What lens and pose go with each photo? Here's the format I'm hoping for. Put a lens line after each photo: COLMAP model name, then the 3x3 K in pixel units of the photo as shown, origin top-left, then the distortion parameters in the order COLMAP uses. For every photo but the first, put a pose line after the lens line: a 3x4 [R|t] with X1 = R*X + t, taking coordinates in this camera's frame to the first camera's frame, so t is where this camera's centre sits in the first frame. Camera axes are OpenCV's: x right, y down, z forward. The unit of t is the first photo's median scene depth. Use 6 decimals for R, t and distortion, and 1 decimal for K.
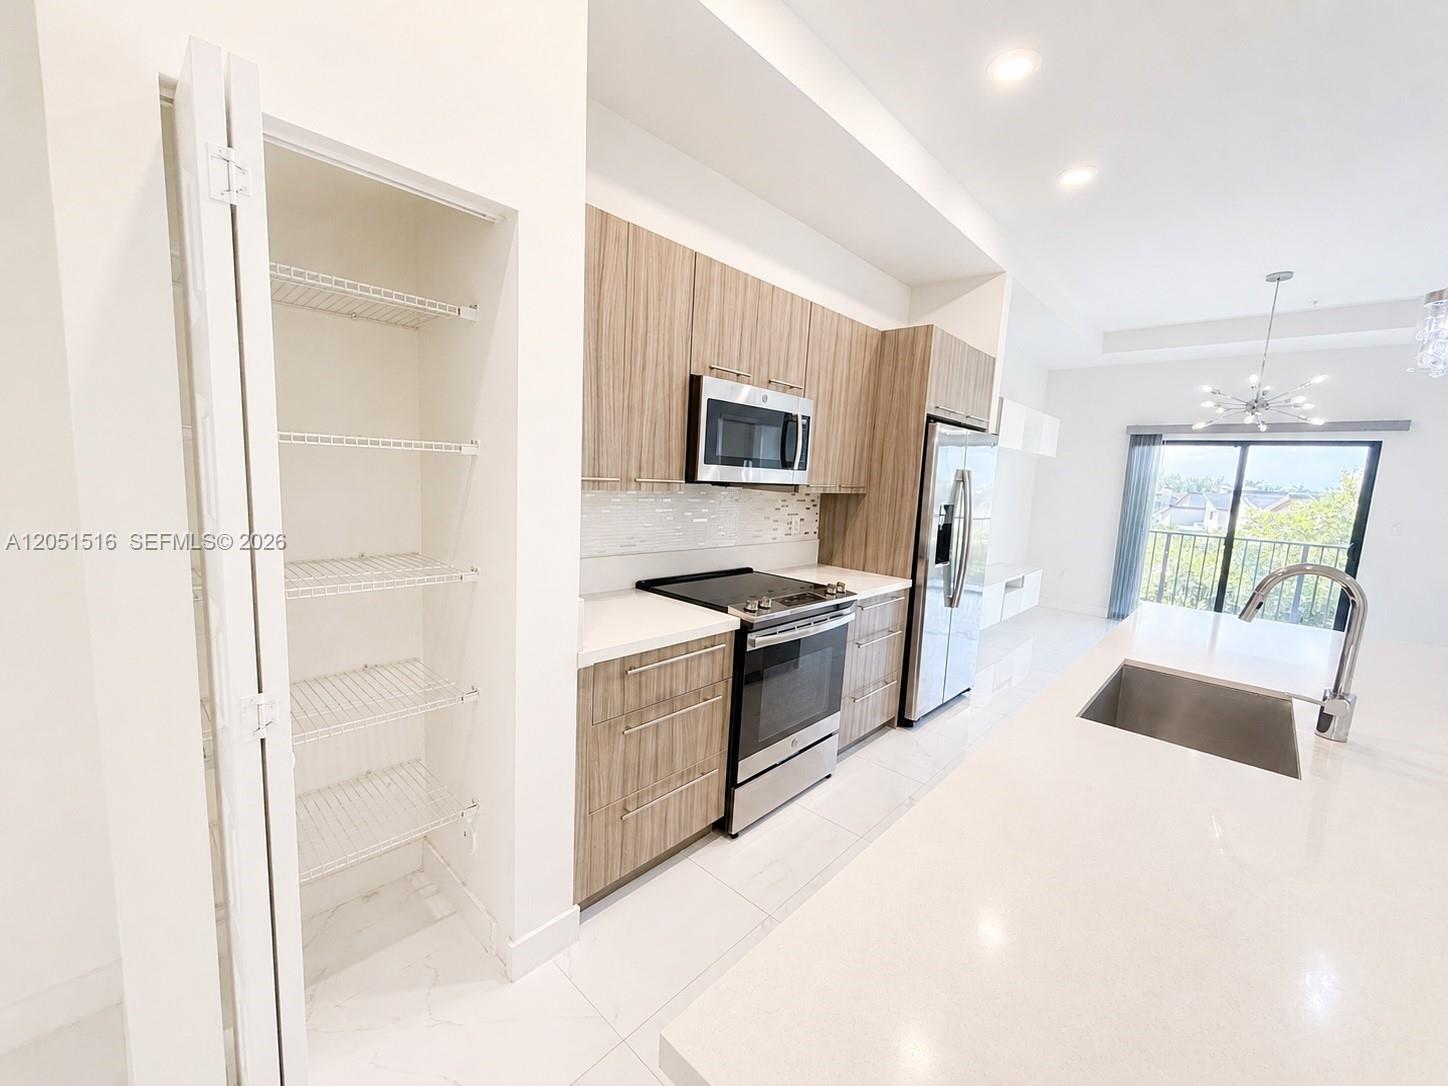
lens RADIAL K [[586.2, 0, 721.8], [0, 586.2, 543.2], [0, 0, 1]] dist [-0.001617, -0.000008]
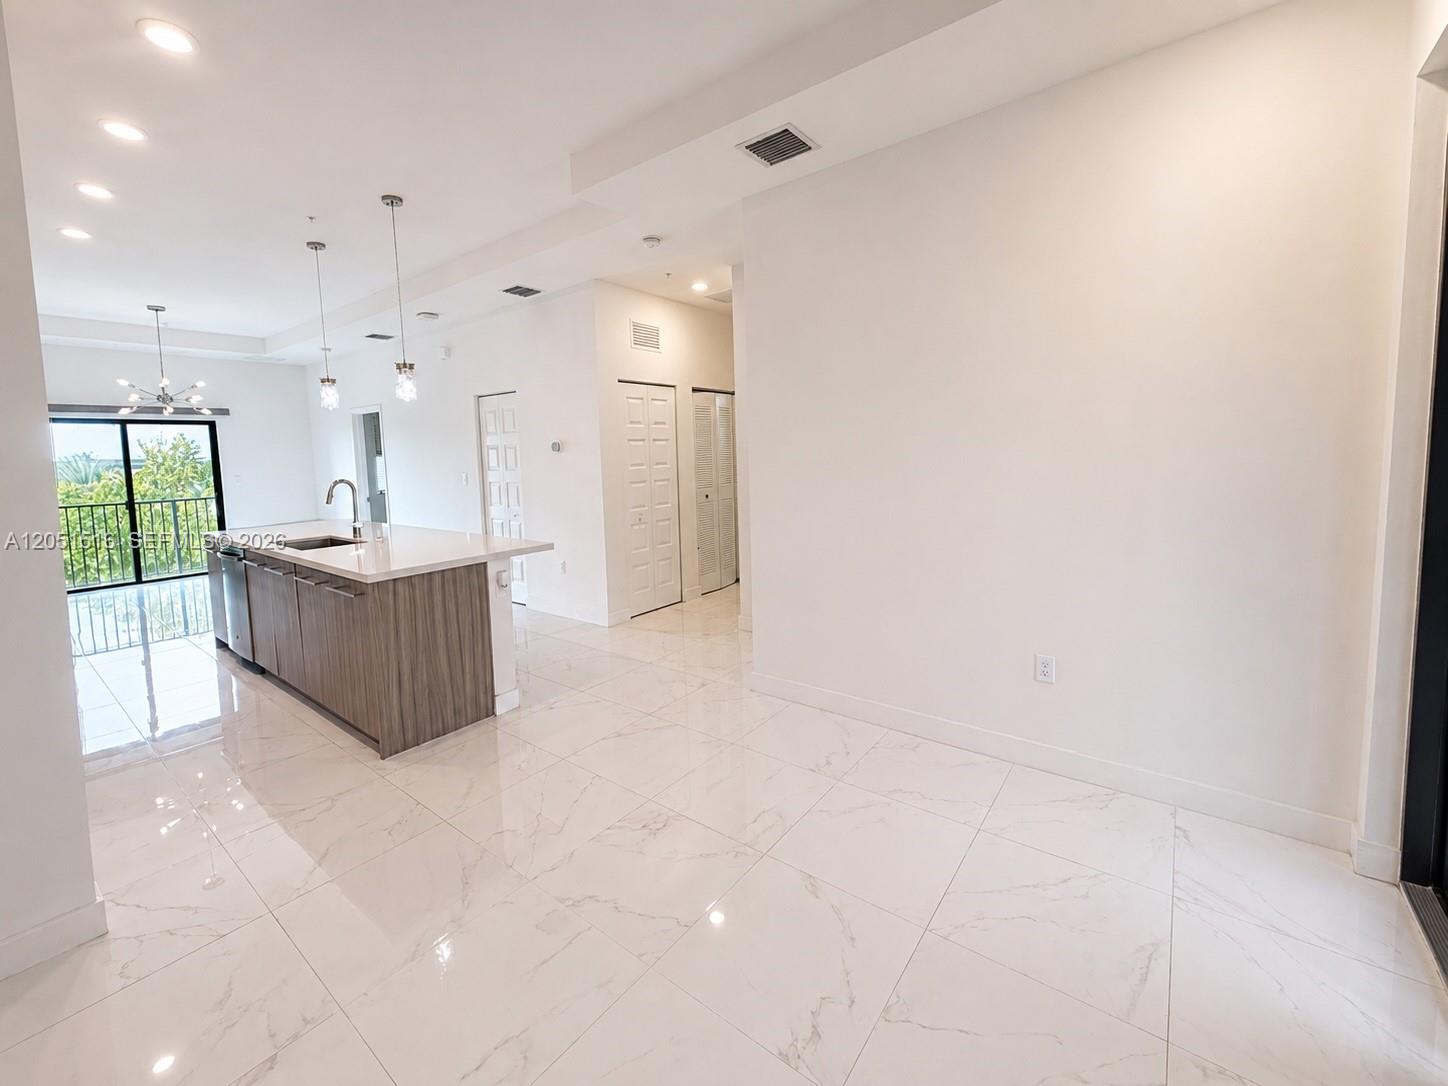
lens RADIAL K [[586.2, 0, 721.8], [0, 586.2, 543.2], [0, 0, 1]] dist [-0.001617, -0.000008]
pose [[-0.084941, -0.195382, 0.977042, -0.849380], [0.144421, 0.967816, 0.206093, 0.008415], [-0.985864, 0.158612, -0.053990, -0.249181]]
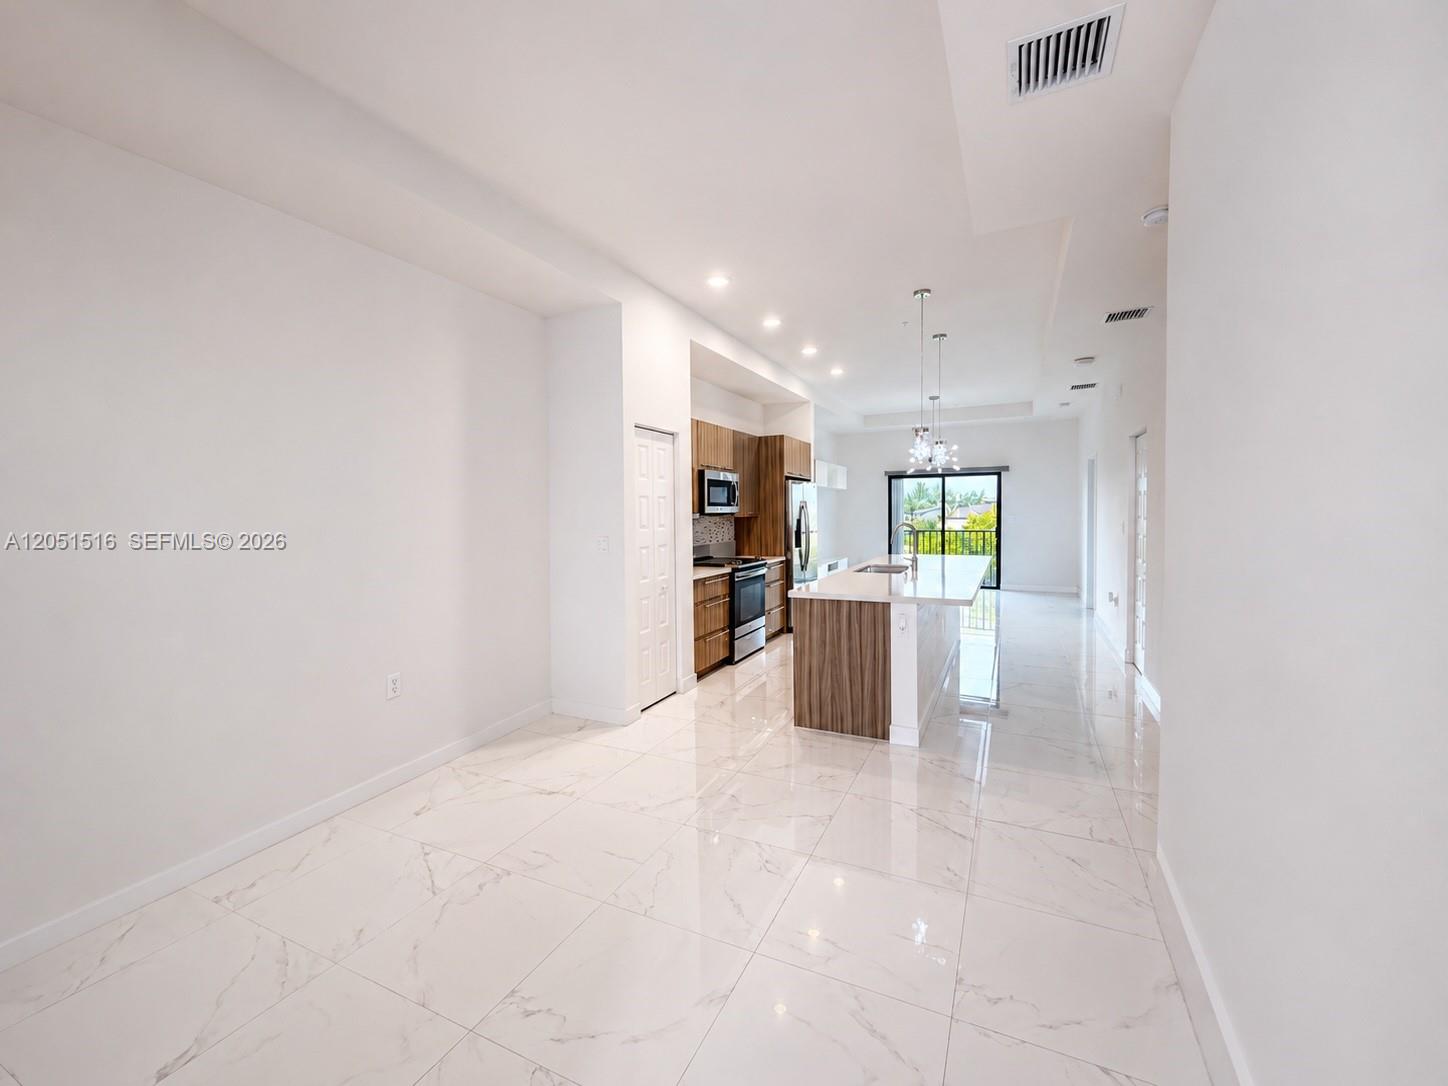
lens RADIAL K [[586.2, 0, 721.8], [0, 586.2, 543.2], [0, 0, 1]] dist [-0.001617, -0.000008]
pose [[0.956672, -0.082269, 0.279303, -0.459051], [0.100466, 0.993609, -0.051448, 0.100504], [-0.273285, 0.077279, 0.958824, -0.906046]]
